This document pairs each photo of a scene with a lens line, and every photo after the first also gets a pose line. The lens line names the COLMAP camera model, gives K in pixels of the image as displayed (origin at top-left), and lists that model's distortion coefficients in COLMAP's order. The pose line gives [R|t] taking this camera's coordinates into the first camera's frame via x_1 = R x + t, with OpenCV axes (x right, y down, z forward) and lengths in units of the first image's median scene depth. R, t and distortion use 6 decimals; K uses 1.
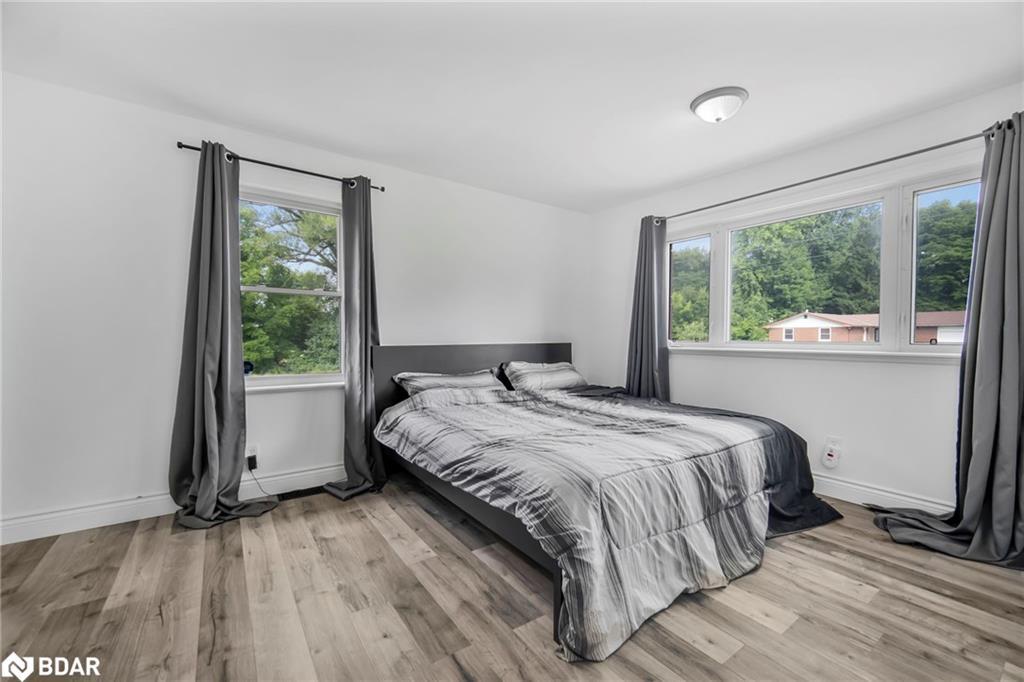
lens RADIAL K [[405.1, 0, 512.0], [0, 405.1, 341.0], [0, 0, 1]] dist [-0.000388, -0.000049]
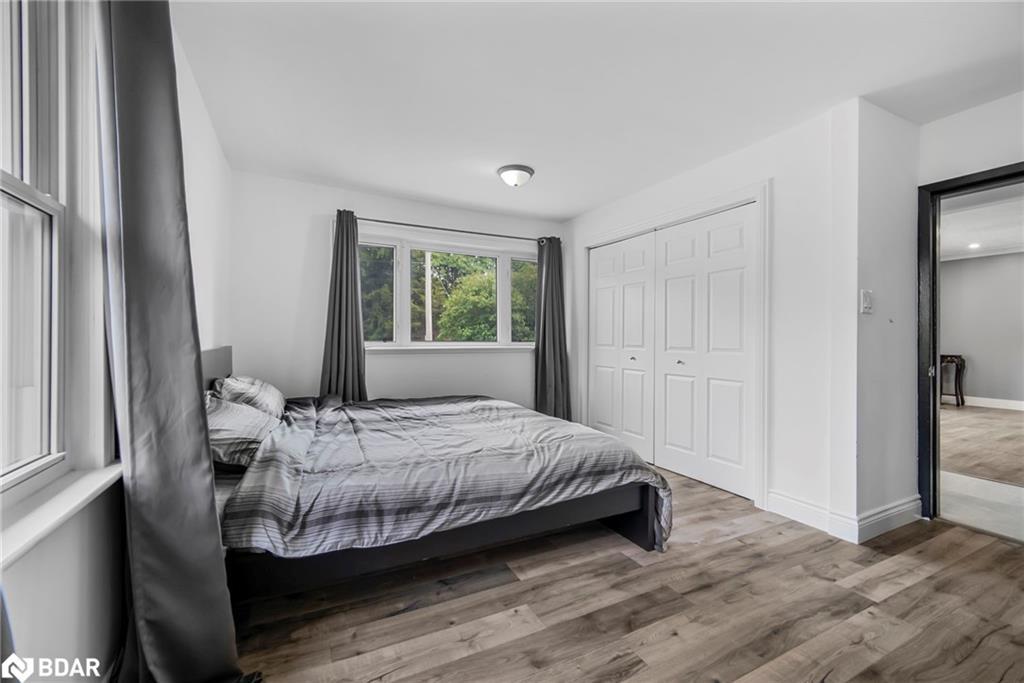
lens RADIAL K [[417.6, 0, 494.0], [0, 417.6, 338.8], [0, 0, 1]] dist [-0.000833, -0.000171]
pose [[0.171506, -0.001732, 0.985181, -0.914626], [0.002563, 0.999996, 0.001312, -0.009848], [-0.985180, 0.002300, 0.171510, 0.814678]]
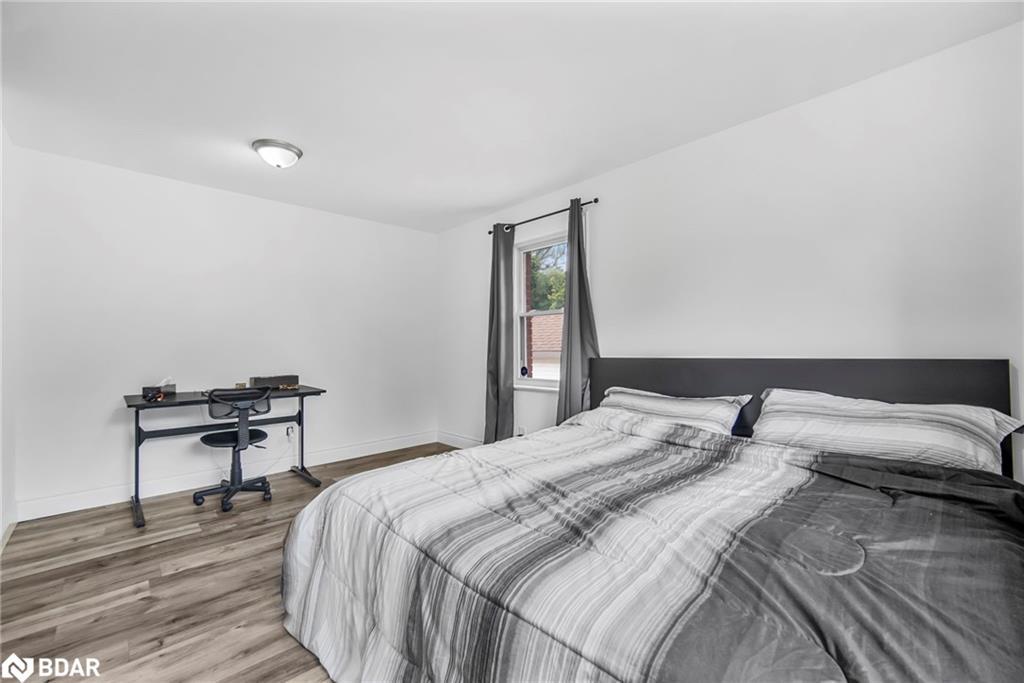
lens RADIAL K [[417.6, 0, 494.0], [0, 417.6, 338.8], [0, 0, 1]] dist [-0.000833, -0.000171]
pose [[0.127148, -0.025944, -0.991544, 0.917352], [0.002174, 0.999663, -0.025877, -0.010940], [0.991881, 0.001135, 0.127161, 0.866328]]
